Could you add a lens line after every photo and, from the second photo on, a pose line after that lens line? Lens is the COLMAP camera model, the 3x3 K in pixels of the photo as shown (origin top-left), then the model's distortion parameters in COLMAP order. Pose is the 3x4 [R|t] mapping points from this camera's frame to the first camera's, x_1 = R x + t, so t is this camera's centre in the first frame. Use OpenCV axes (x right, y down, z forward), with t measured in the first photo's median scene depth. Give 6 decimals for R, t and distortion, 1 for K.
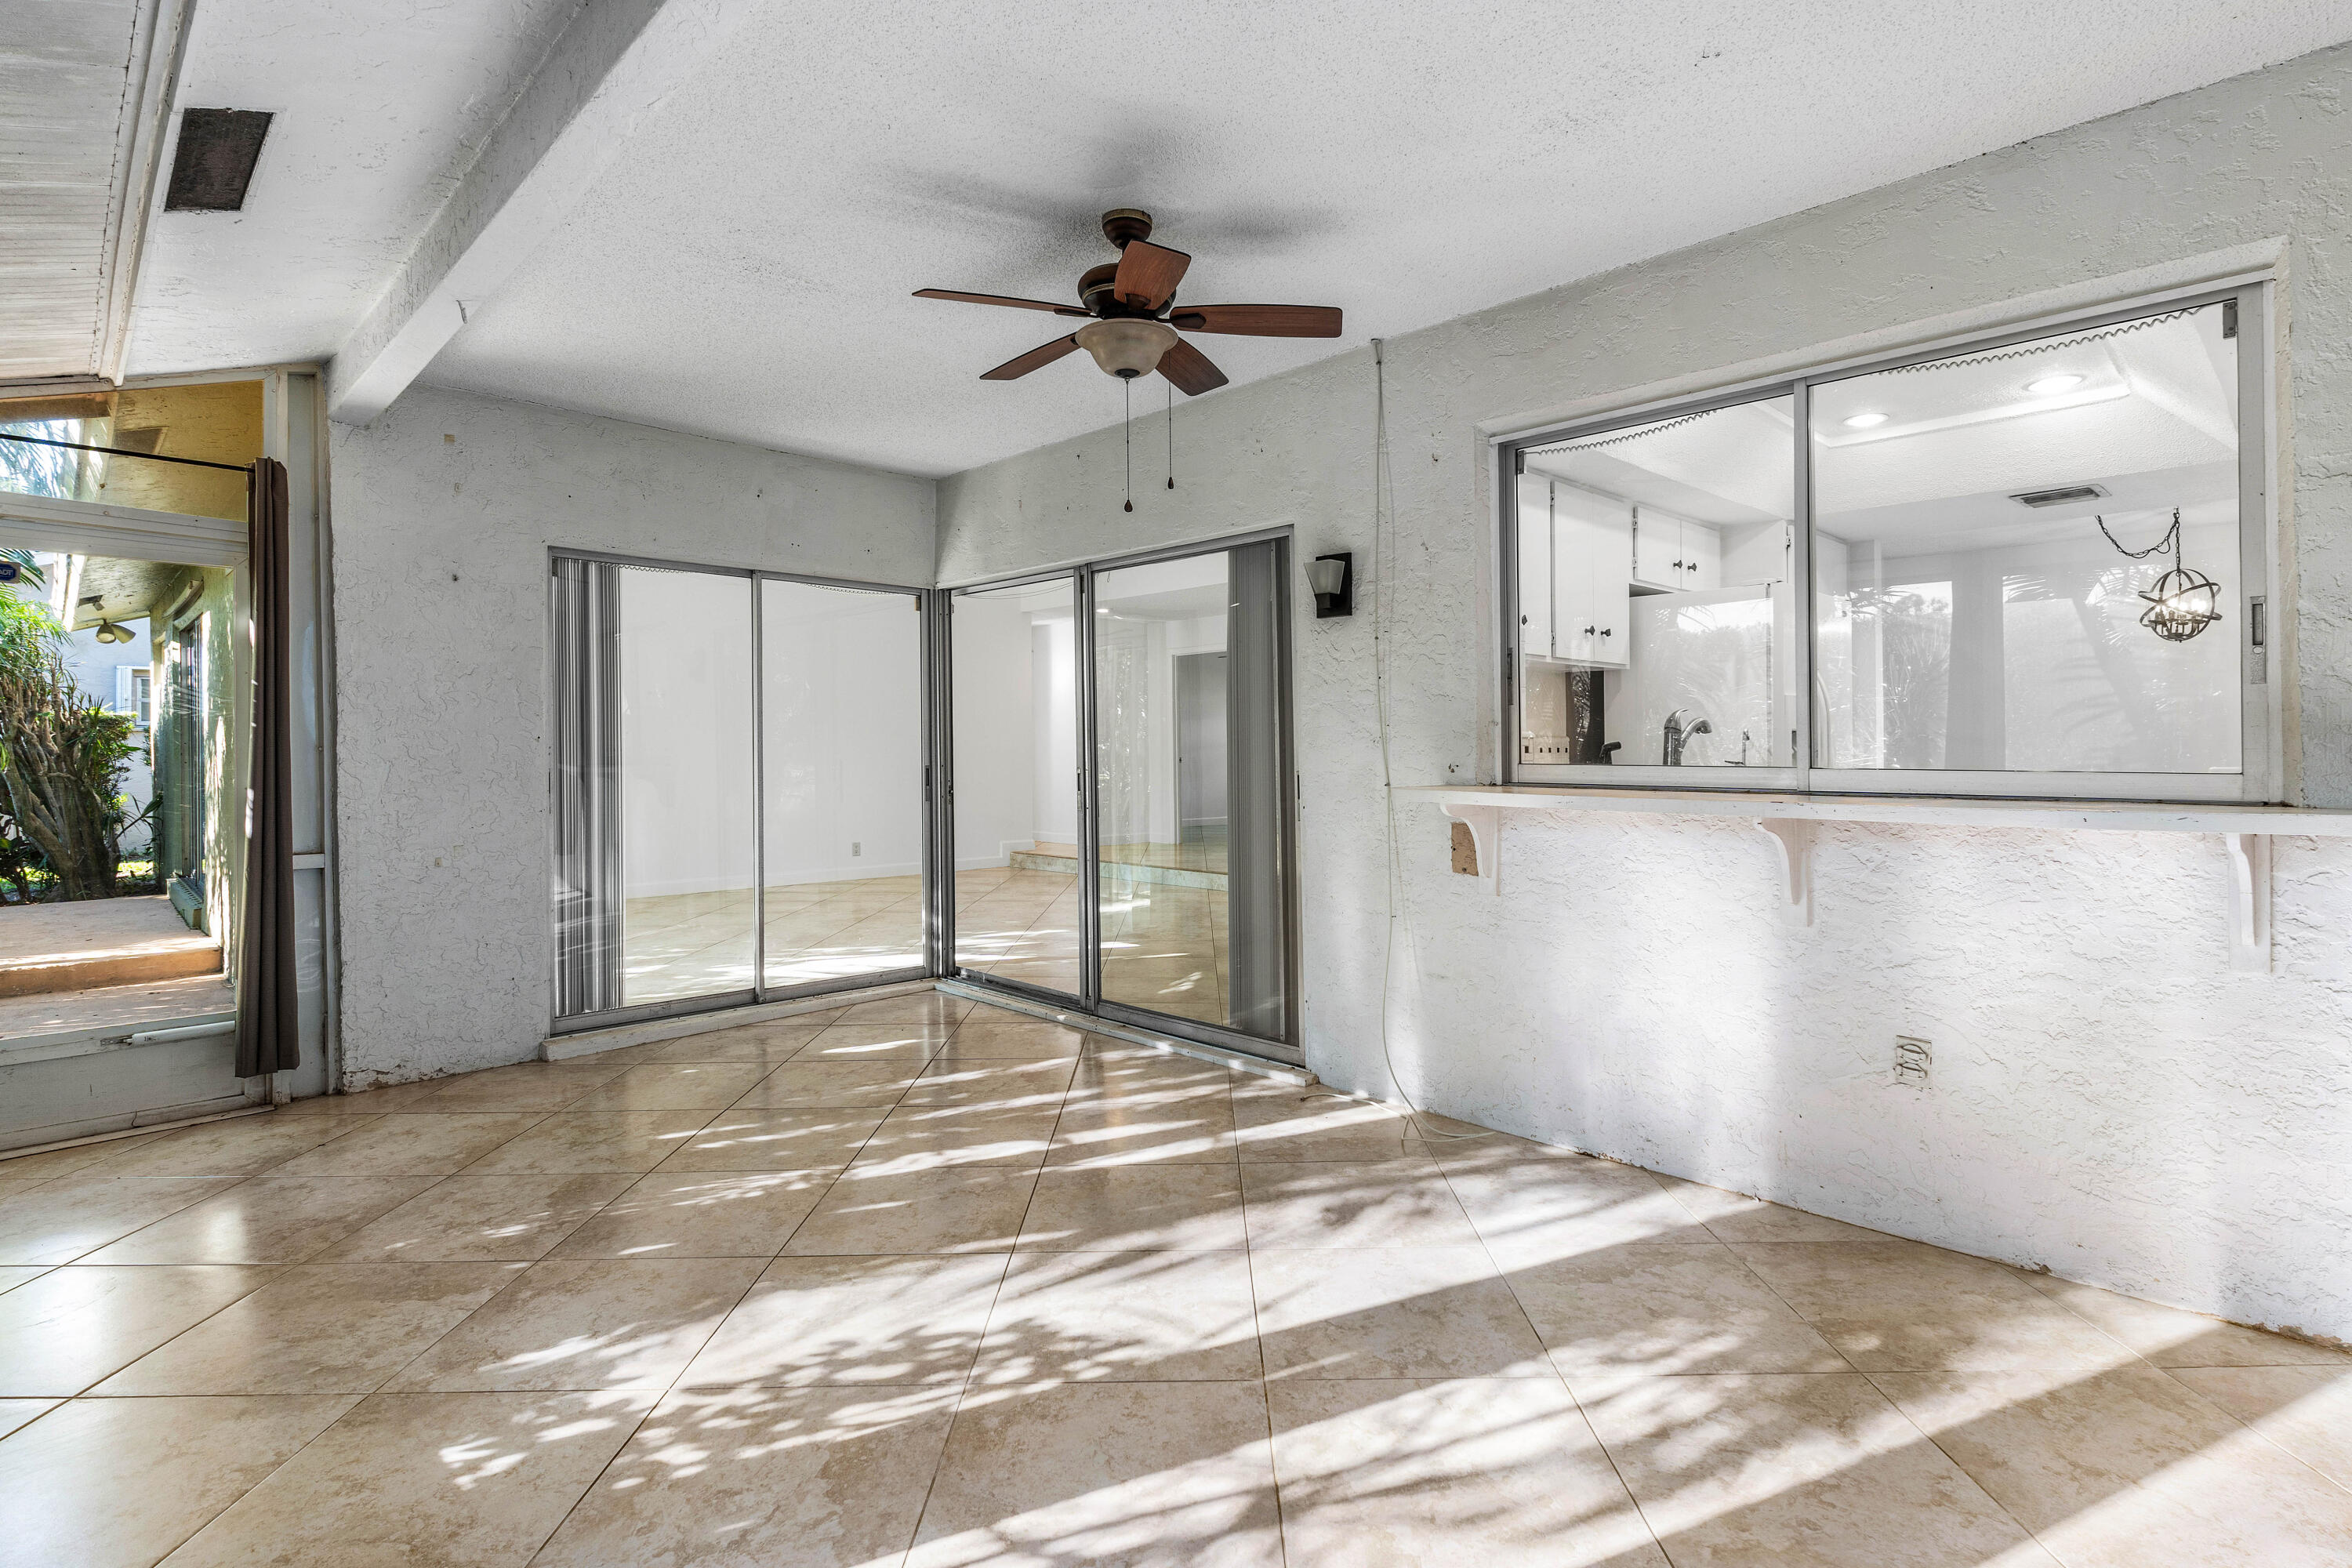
lens RADIAL K [[1155.4, 0, 1182.7], [0, 1155.4, 774.3], [0, 0, 1]] dist [0.000210, -0.001396]
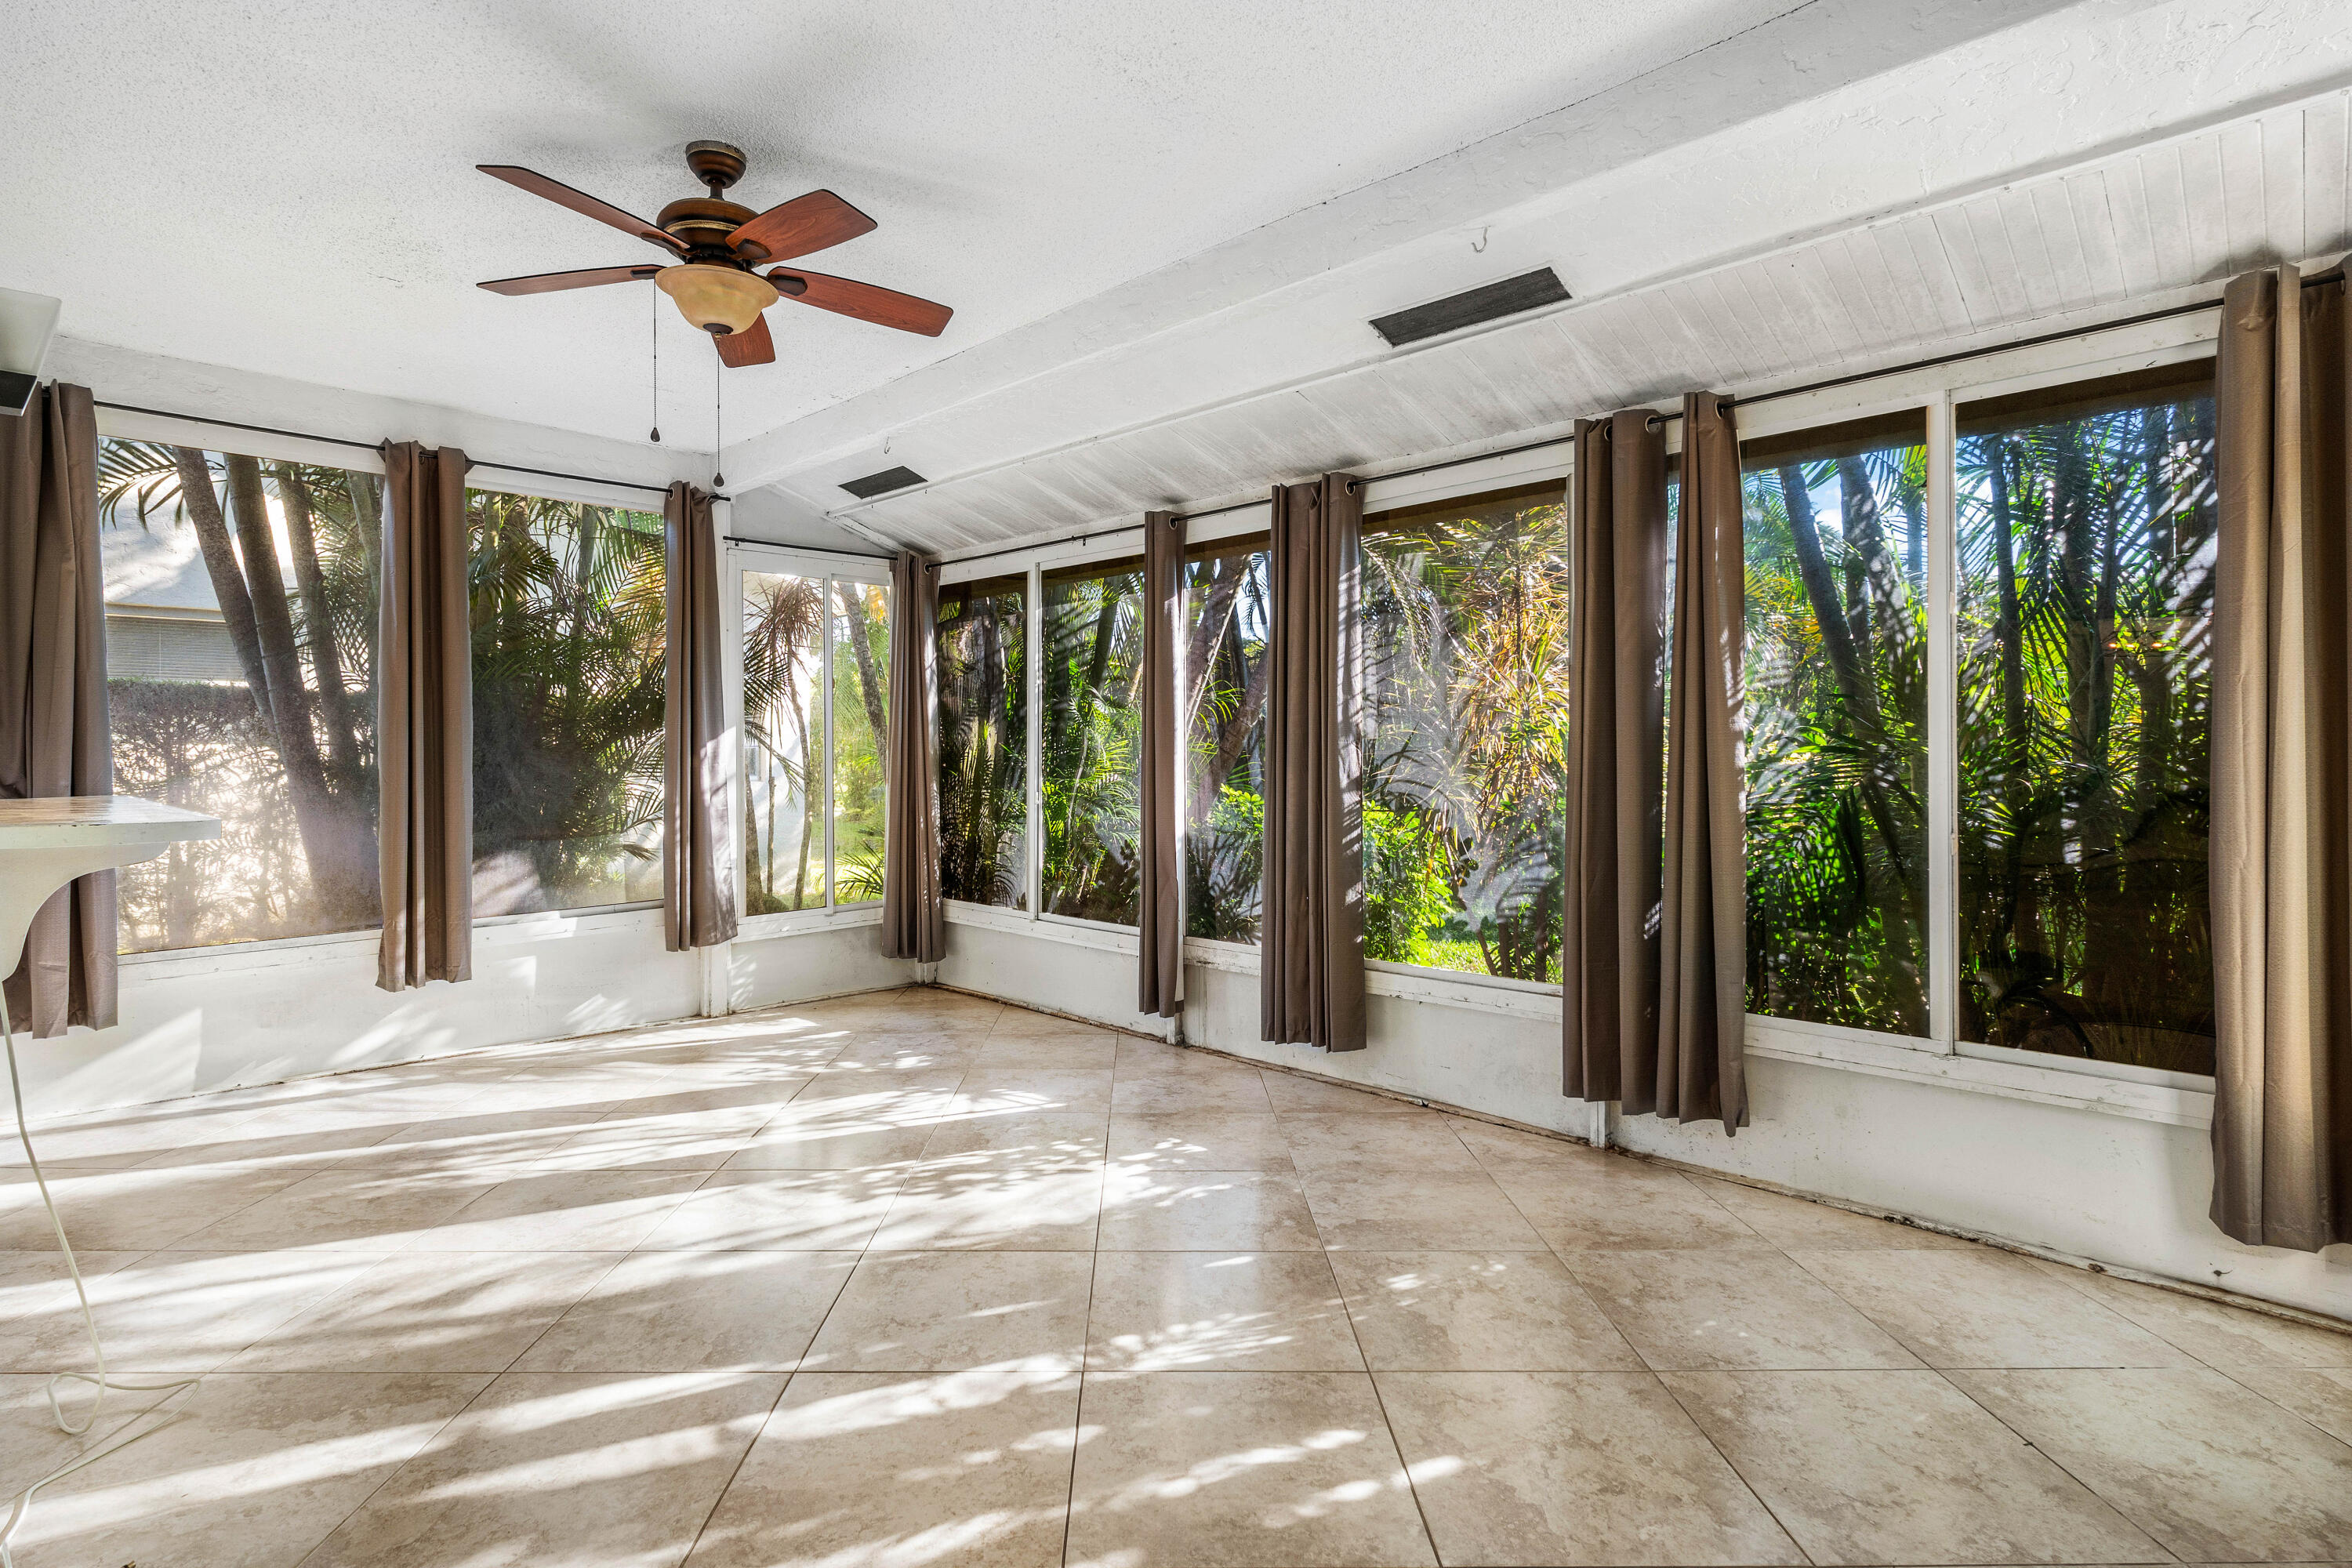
lens RADIAL K [[1176.3, 0, 1175.7], [0, 1176.3, 741.5], [0, 0, 1]] dist [-0.001445, -0.000627]
pose [[-0.999574, 0.008985, -0.027782, -0.484598], [0.008567, 0.999849, 0.015119, -0.062854], [0.027914, 0.014874, -0.999500, 2.465124]]
